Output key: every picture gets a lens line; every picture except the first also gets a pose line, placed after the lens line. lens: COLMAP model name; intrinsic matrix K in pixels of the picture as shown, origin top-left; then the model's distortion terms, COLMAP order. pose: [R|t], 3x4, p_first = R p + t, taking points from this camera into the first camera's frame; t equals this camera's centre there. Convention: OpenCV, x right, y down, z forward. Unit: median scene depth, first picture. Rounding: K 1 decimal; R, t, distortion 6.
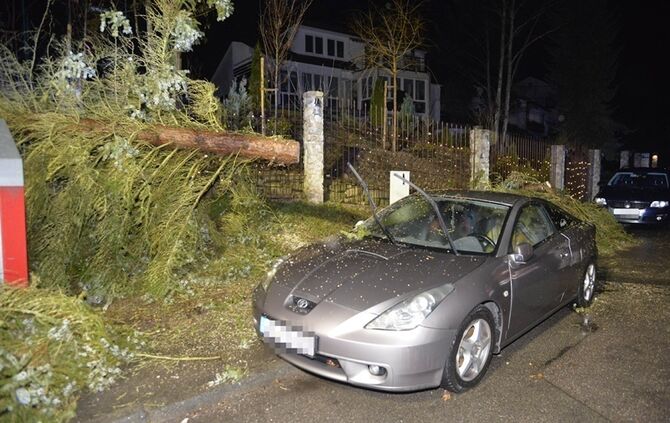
lens RADIAL K [[463.8, 0, 341.0], [0, 463.8, 226.5], [0, 0, 1]] dist [-0.113900, 0.069897]
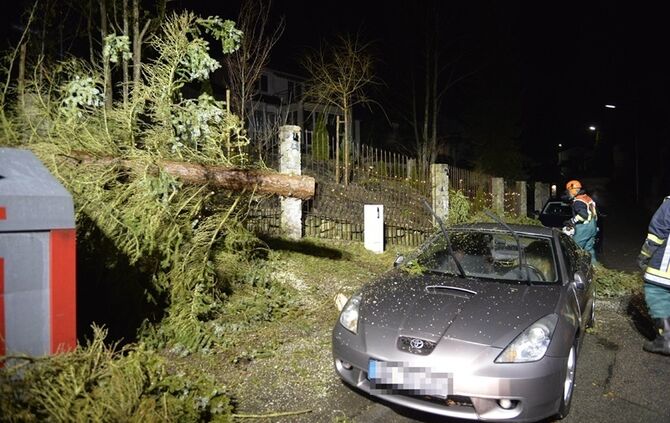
lens RADIAL K [[463.8, 0, 341.0], [0, 463.8, 226.5], [0, 0, 1]] dist [-0.113900, 0.069897]
pose [[0.979670, -0.021725, 0.199437, -0.153239], [0.035534, 0.997192, -0.065924, -0.008158], [-0.197445, 0.071671, 0.977690, 0.023234]]
